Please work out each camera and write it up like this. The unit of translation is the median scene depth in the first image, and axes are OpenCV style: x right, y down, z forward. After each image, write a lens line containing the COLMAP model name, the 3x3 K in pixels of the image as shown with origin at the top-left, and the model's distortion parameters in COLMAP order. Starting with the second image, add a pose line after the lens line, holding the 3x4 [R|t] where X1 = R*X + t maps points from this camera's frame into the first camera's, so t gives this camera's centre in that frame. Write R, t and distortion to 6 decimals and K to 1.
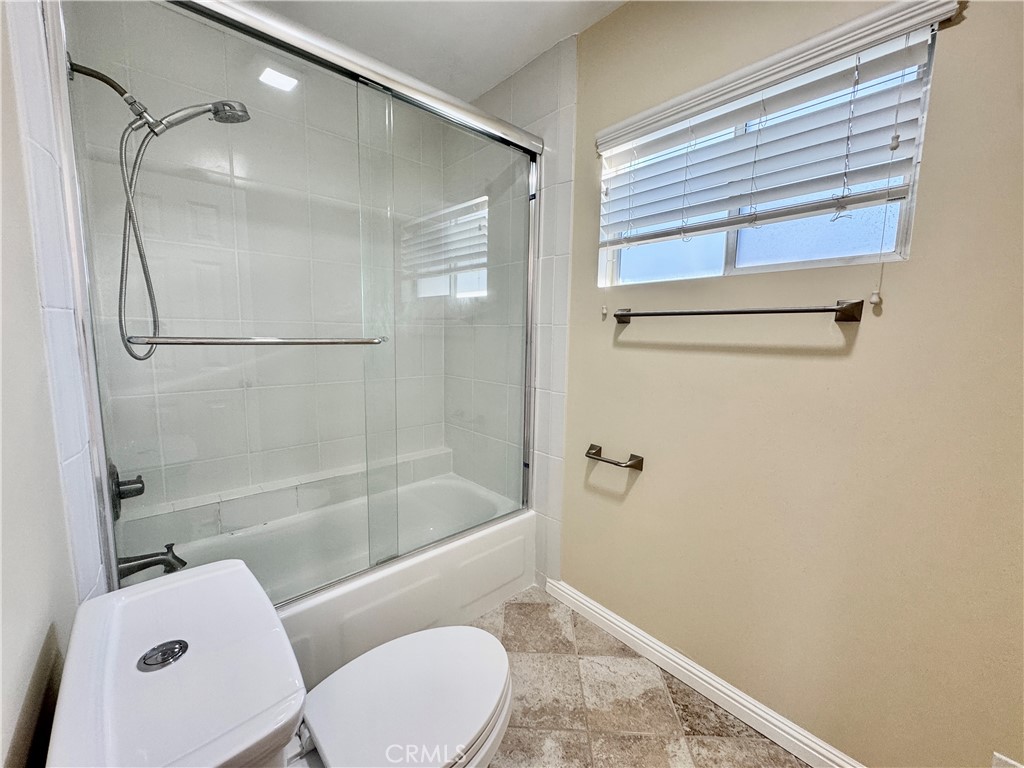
lens RADIAL K [[409.2, 0, 512.4], [0, 409.2, 382.8], [0, 0, 1]] dist [-0.001748, -0.000032]
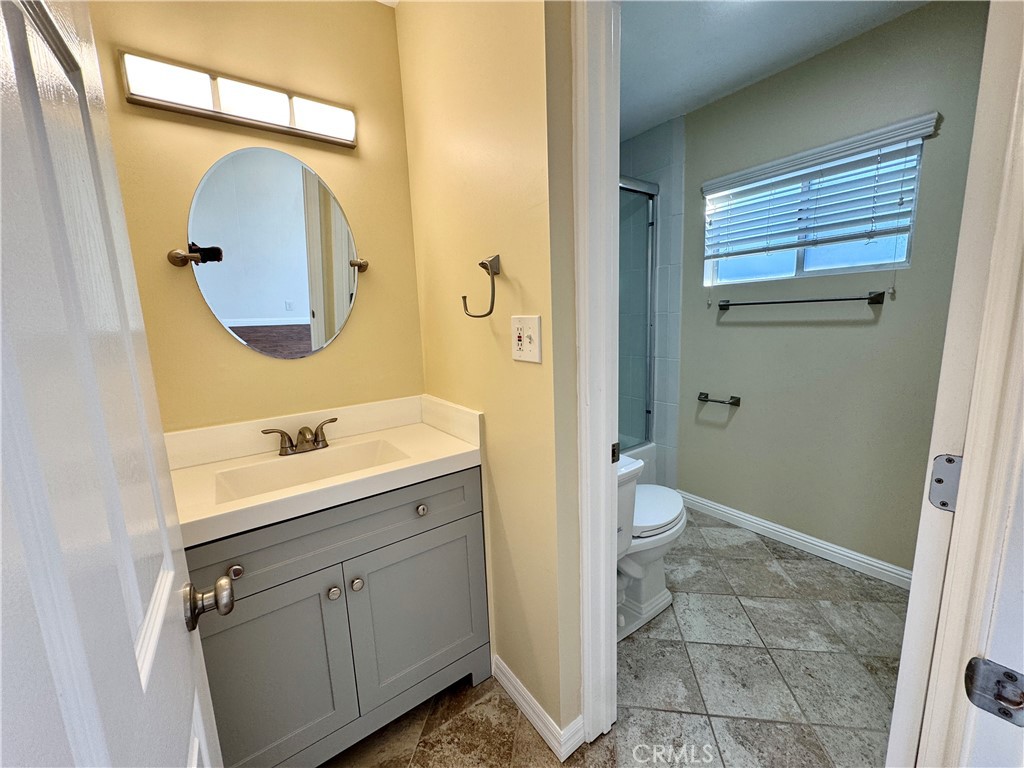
lens RADIAL K [[402.5, 0, 518.1], [0, 402.5, 380.3], [0, 0, 1]] dist [-0.000616, -0.000179]
pose [[0.993625, -0.032527, -0.107942, -0.336924], [0.035739, 0.998970, 0.027953, 0.045690], [0.106922, -0.031632, 0.993764, -0.574345]]
